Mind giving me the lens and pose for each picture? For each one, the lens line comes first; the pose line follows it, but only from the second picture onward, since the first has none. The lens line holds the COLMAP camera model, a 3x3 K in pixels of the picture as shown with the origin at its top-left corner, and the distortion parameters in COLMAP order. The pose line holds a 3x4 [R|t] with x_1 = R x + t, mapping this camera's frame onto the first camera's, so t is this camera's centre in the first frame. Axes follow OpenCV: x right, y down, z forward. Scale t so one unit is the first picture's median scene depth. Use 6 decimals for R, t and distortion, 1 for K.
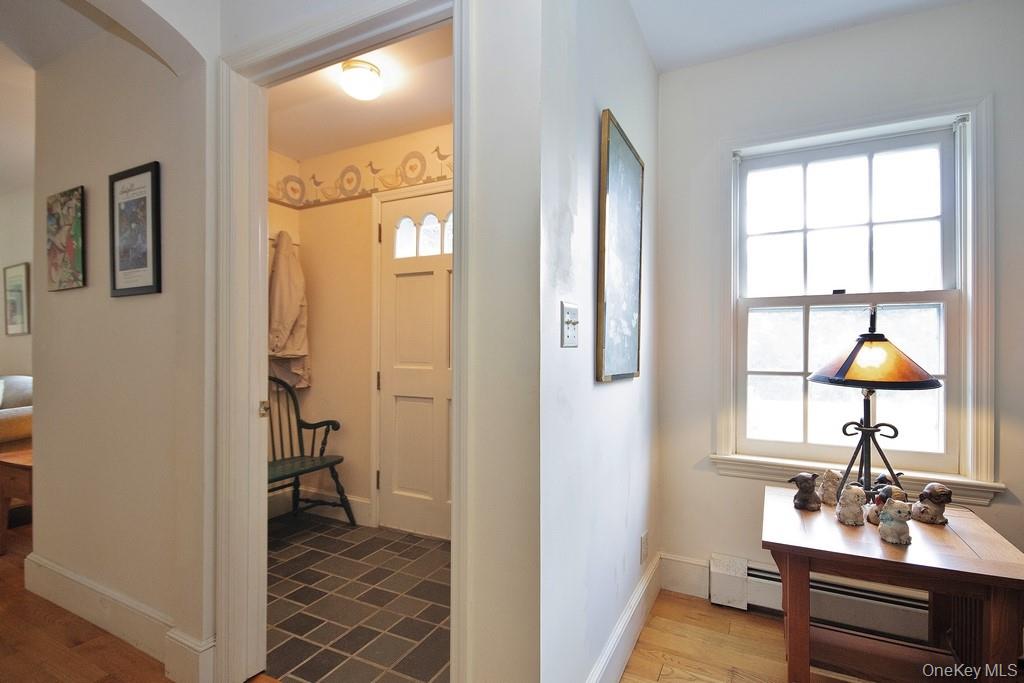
lens RADIAL K [[496.9, 0, 523.0], [0, 496.9, 345.0], [0, 0, 1]] dist [-0.000881, -0.003992]
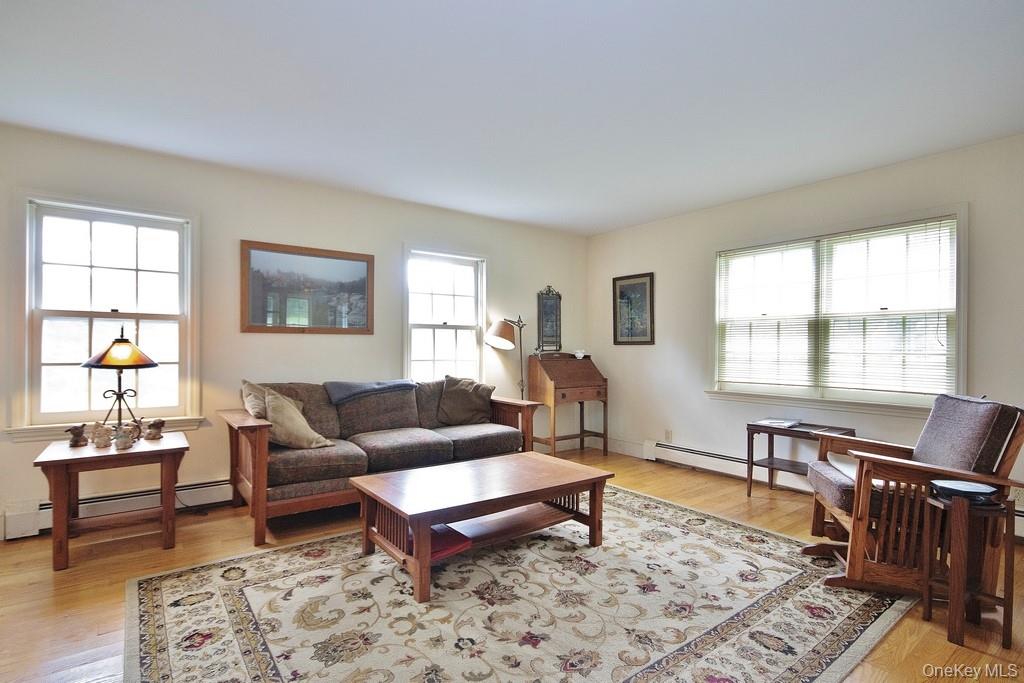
lens RADIAL K [[496.9, 0, 514.6], [0, 496.9, 349.0], [0, 0, 1]] dist [-0.000881, -0.003992]
pose [[0.445221, -0.002745, 0.895417, -0.195696], [-0.010036, 0.999917, 0.008055, -0.011174], [-0.895365, -0.012573, 0.445156, -0.806728]]
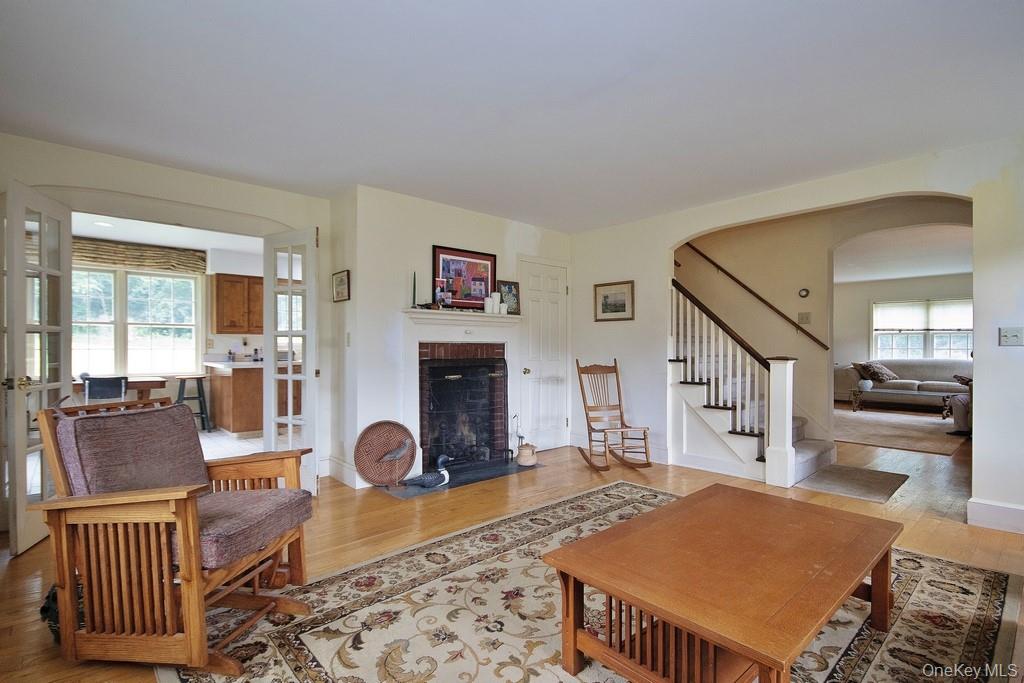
lens RADIAL K [[492.8, 0, 519.4], [0, 492.8, 346.4], [0, 0, 1]] dist [-0.001490, -0.000259]
pose [[-0.348425, 0.000770, -0.937336, 1.846204], [0.006316, 0.999979, -0.001527, -0.000047], [0.937315, -0.006452, -0.348423, -0.221033]]
